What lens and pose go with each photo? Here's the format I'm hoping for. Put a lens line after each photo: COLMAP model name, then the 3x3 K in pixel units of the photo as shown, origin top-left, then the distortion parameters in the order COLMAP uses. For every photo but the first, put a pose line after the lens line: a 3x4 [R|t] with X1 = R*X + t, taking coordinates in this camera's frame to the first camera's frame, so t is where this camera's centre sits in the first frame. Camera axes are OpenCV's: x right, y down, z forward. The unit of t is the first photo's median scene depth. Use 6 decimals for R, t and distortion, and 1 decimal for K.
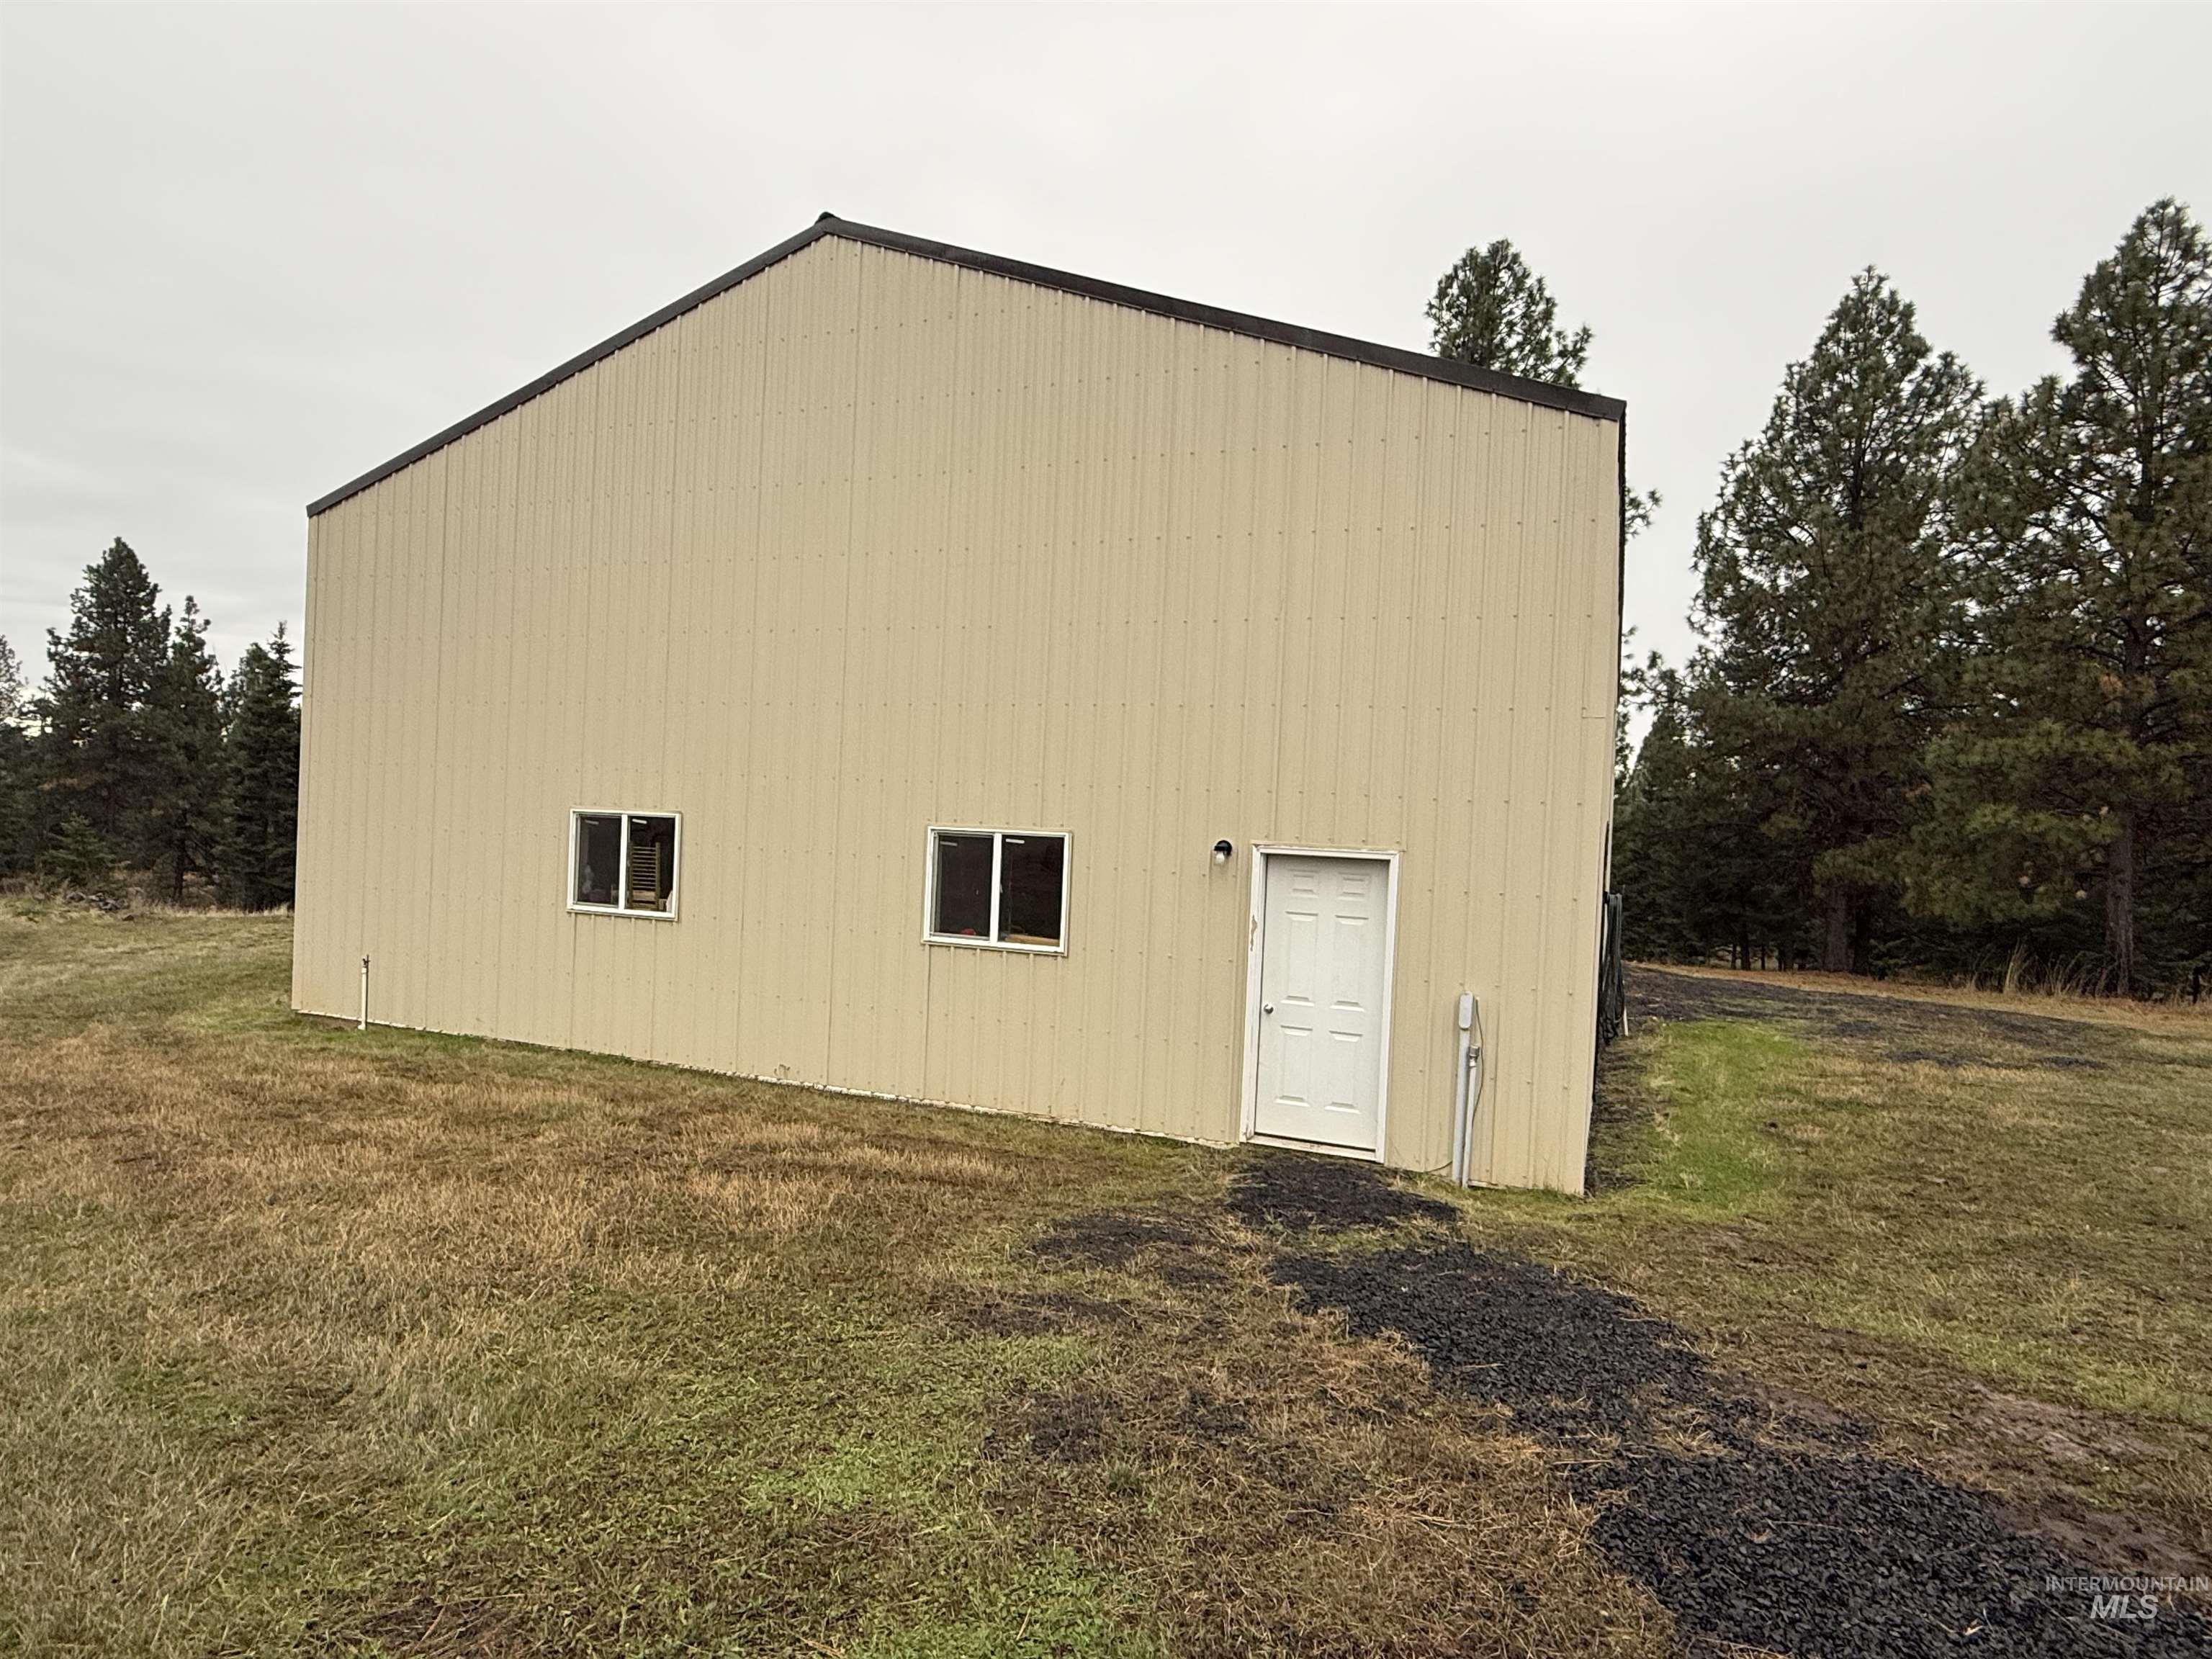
lens RADIAL K [[1262.4, 0, 1106.0], [0, 1262.4, 829.5], [0, 0, 1]] dist [0.001262, 0.000117]
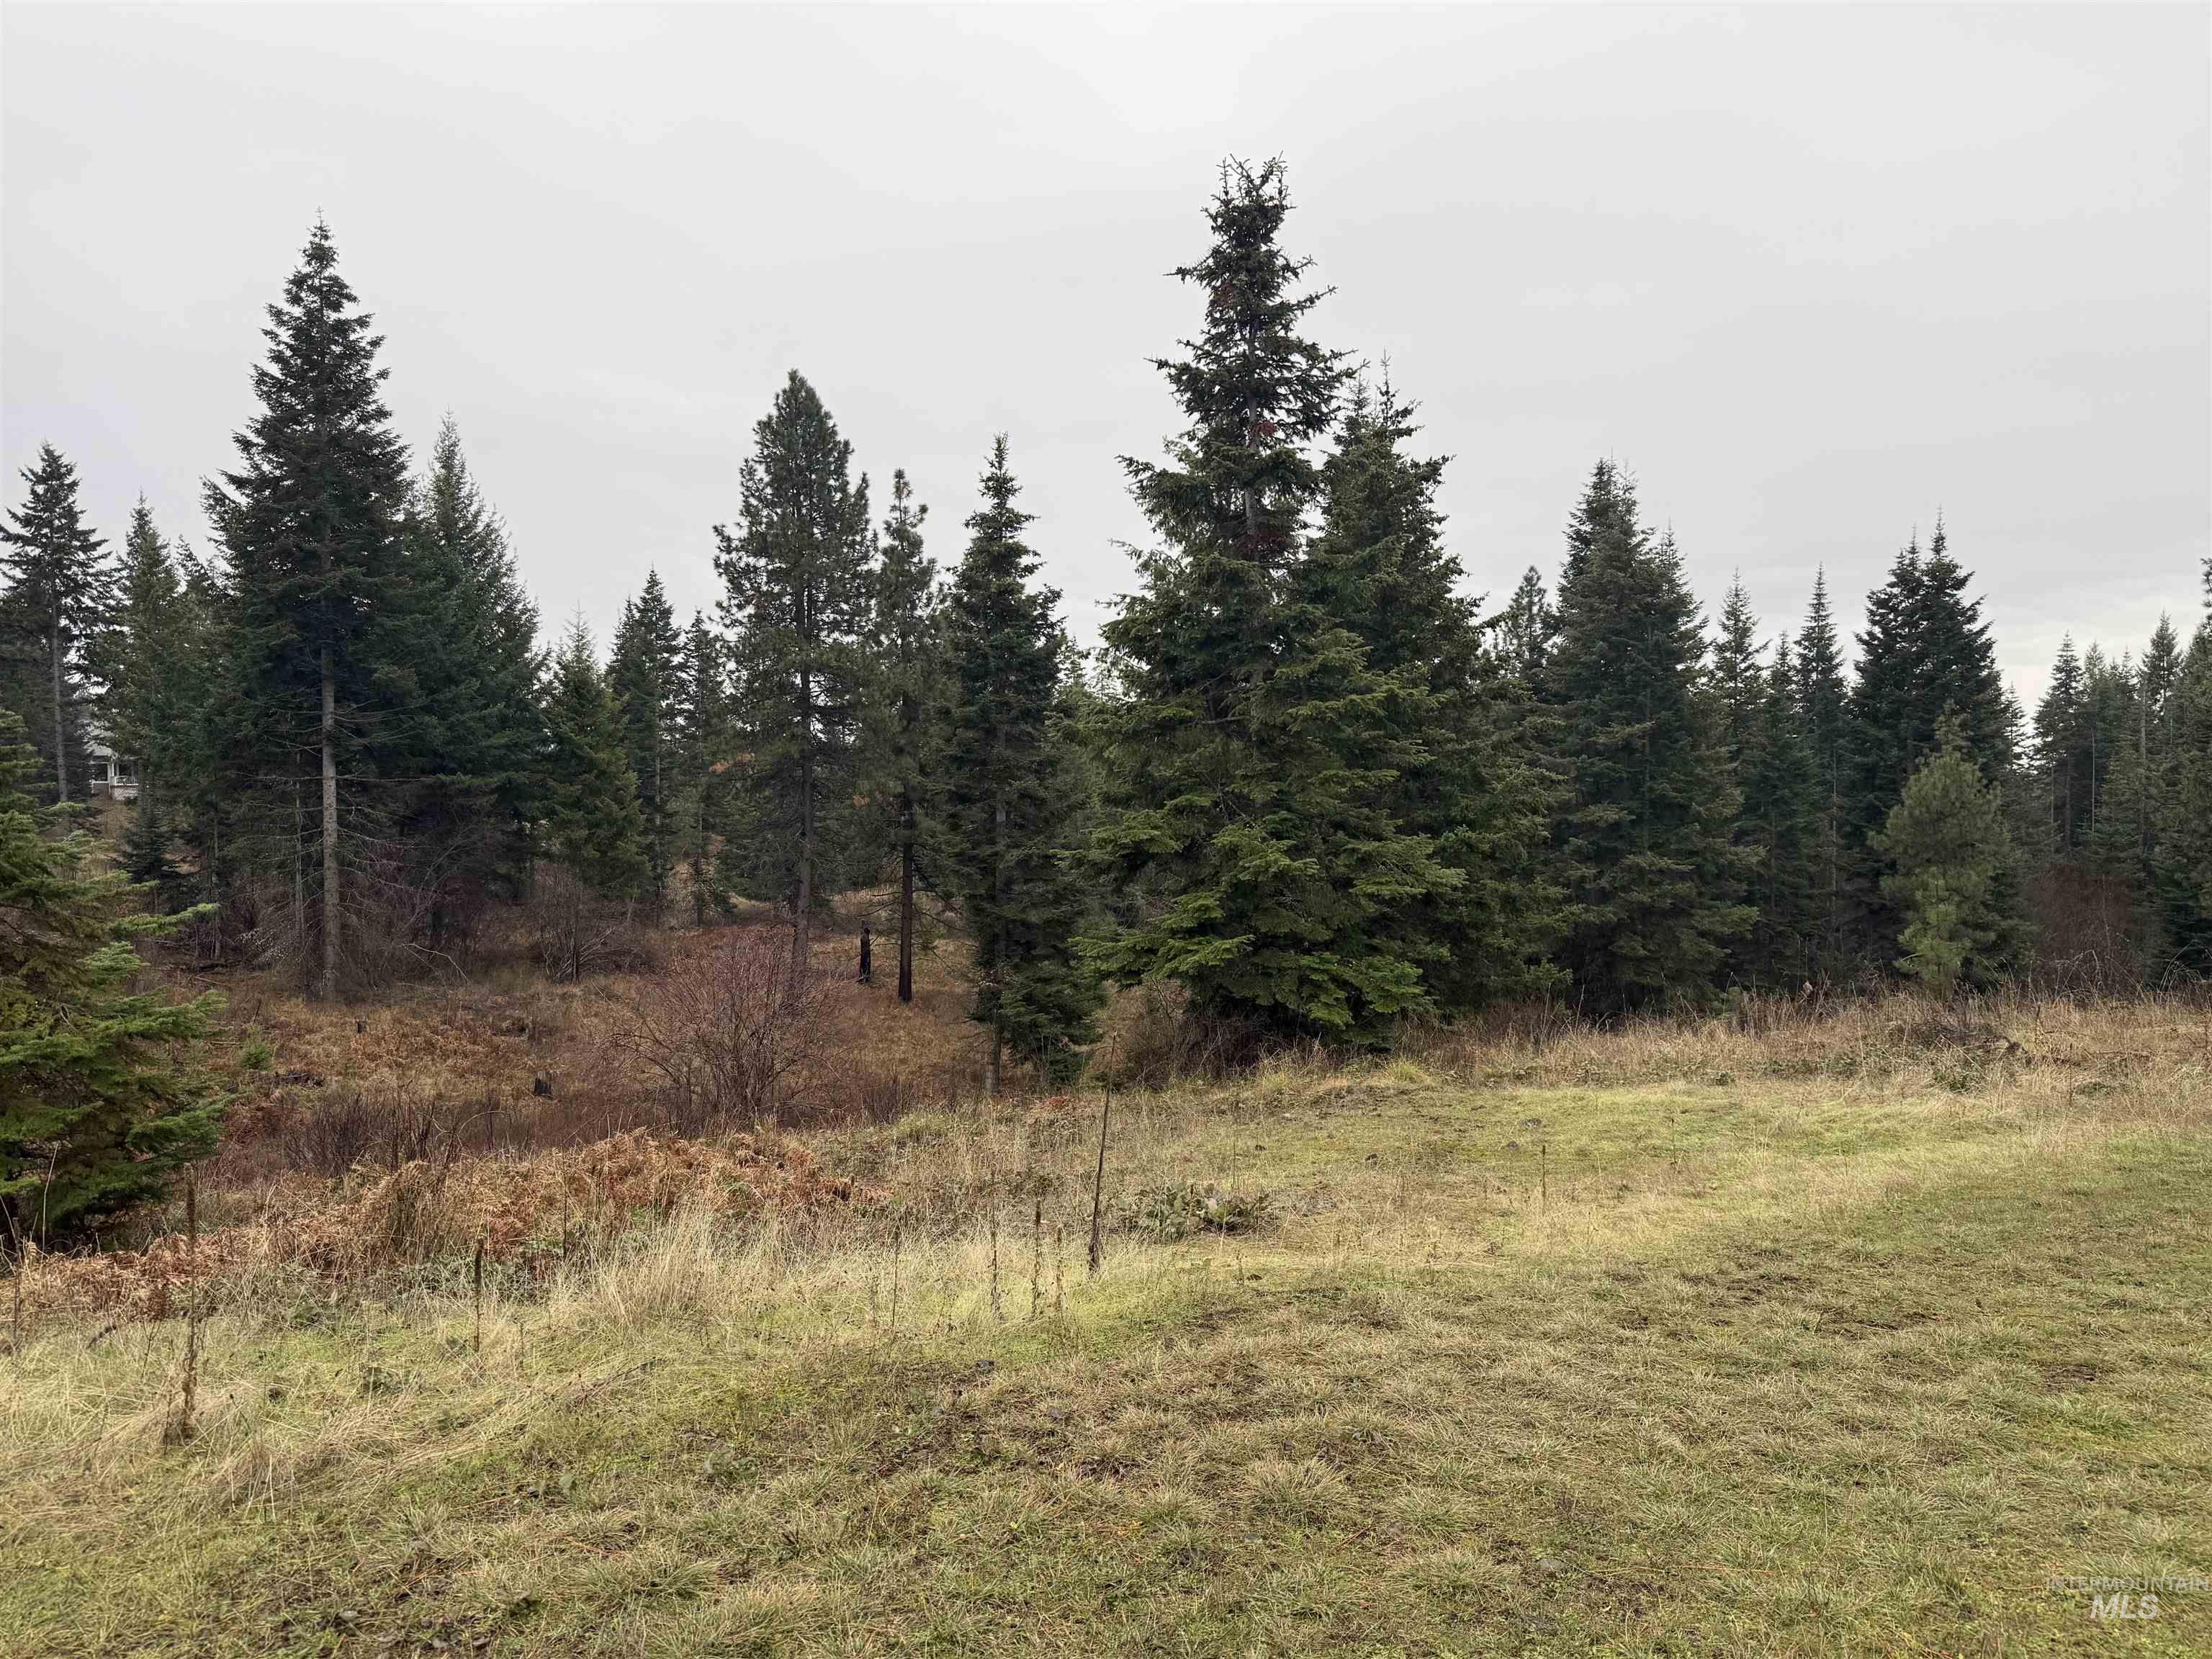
lens RADIAL K [[1650.4, 0, 1100.1], [0, 1650.4, 842.7], [0, 0, 1]] dist [0.085498, -0.097477]
pose [[0.848406, -0.033393, -0.528292, -0.214854], [0.041259, 0.999144, 0.003105, 0.009833], [0.527736, -0.024431, 0.849057, 0.362447]]
